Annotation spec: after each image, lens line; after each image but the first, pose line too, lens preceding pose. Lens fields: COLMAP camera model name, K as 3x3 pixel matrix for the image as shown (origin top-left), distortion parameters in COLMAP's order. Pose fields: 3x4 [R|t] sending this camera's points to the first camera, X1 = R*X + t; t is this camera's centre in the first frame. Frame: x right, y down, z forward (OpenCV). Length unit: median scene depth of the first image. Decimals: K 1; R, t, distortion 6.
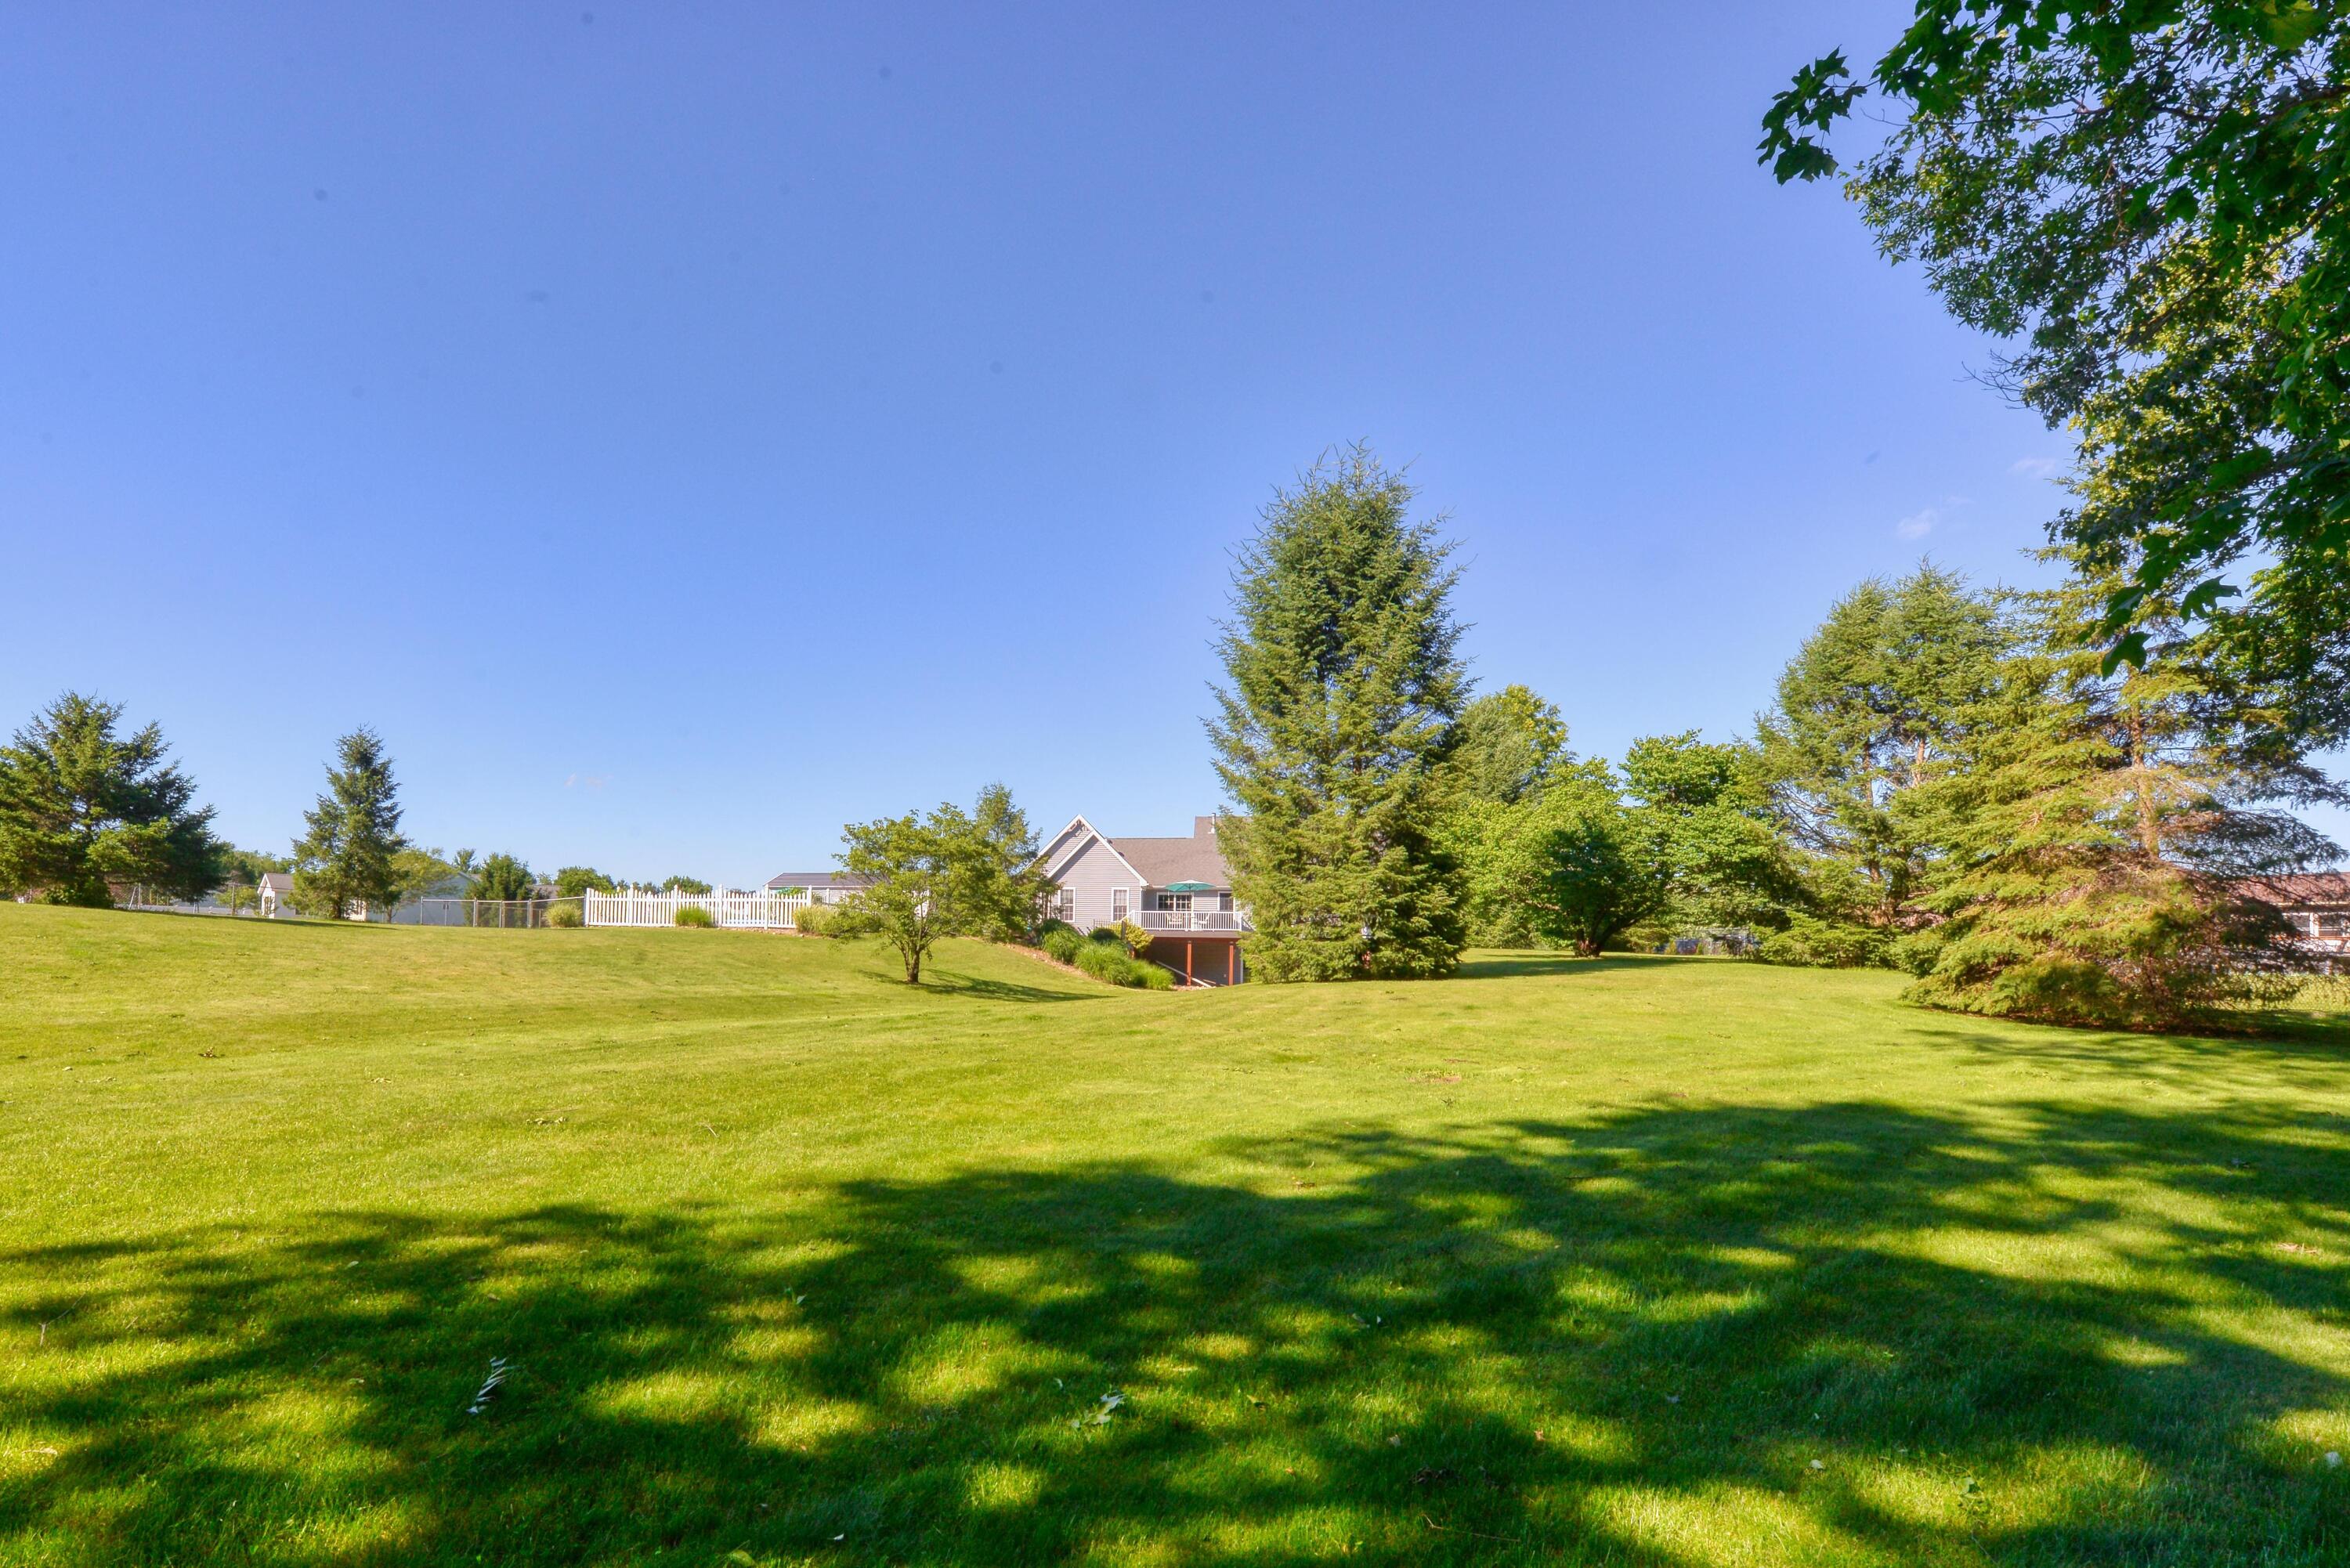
lens RADIAL K [[957.8, 0, 1175.0], [0, 957.8, 784.0], [0, 0, 1]] dist [0.000010, -0.000002]
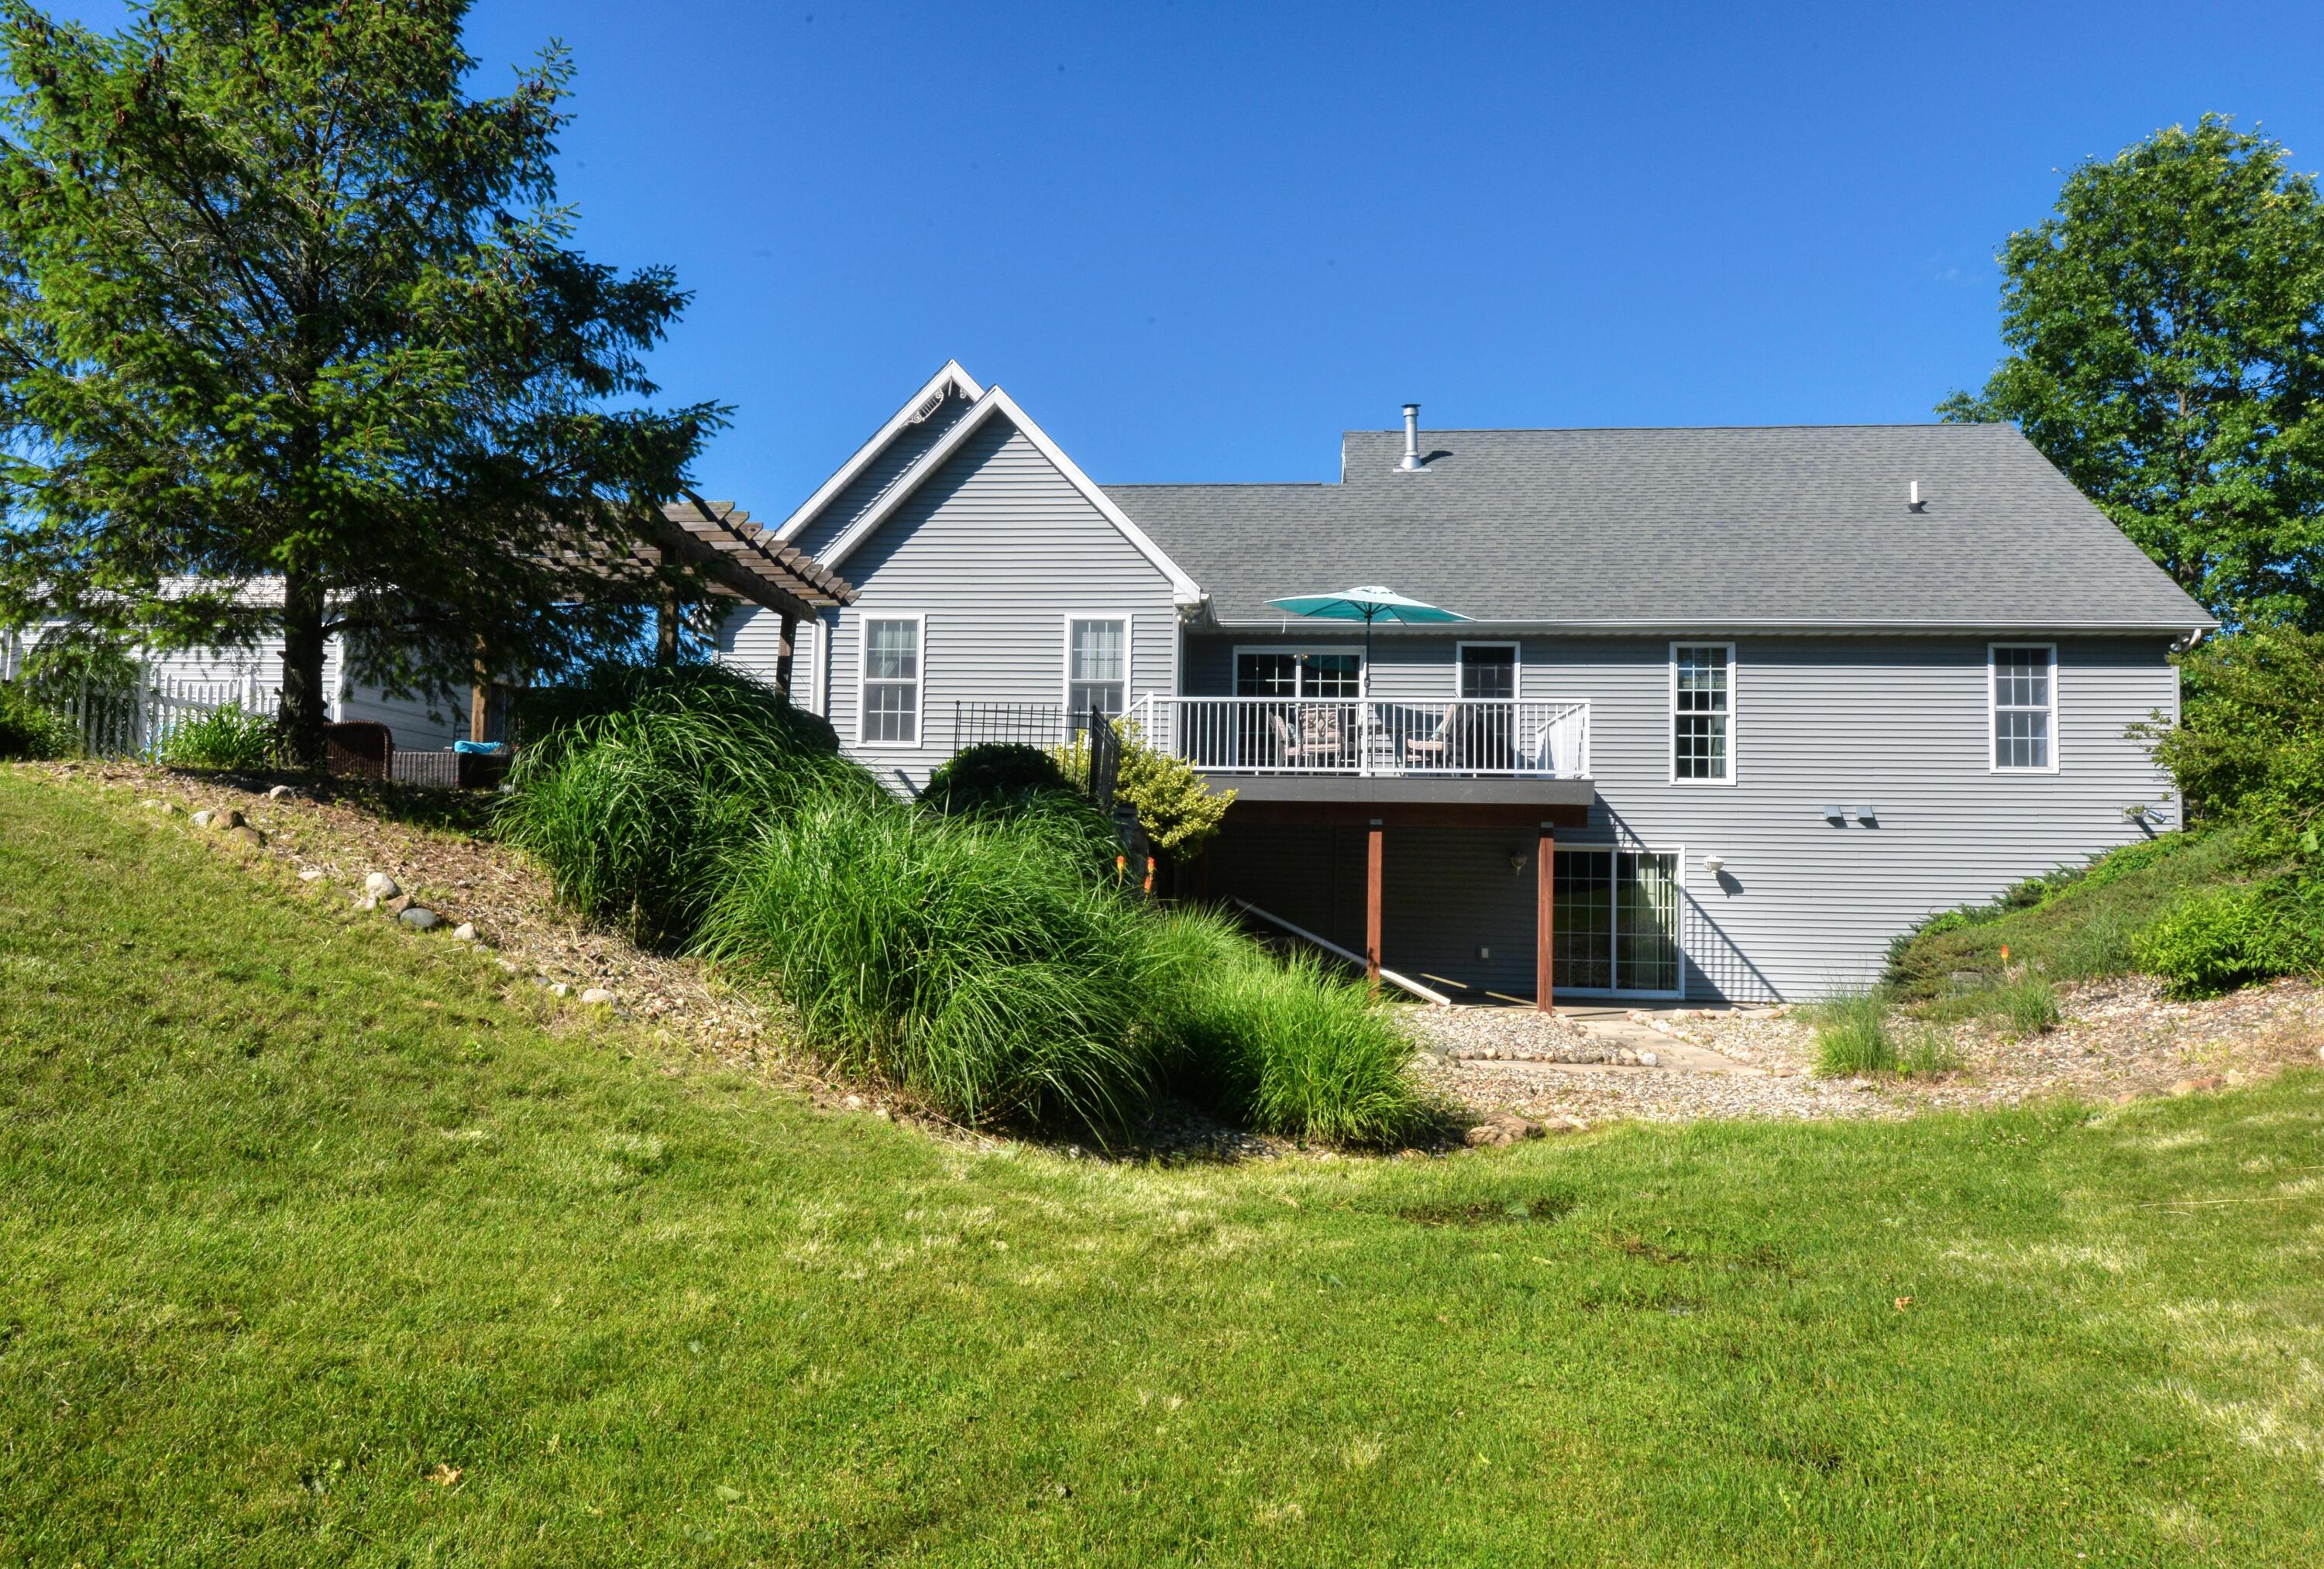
lens RADIAL K [[1609.9, 0, 1162.0], [0, 1609.9, 784.5], [0, 0, 1]] dist [-0.000226, -0.000028]
pose [[0.999479, 0.010845, -0.030397, -0.025884], [-0.006830, 0.991592, 0.129224, 0.099384], [0.031543, -0.128949, 0.991149, 0.570231]]
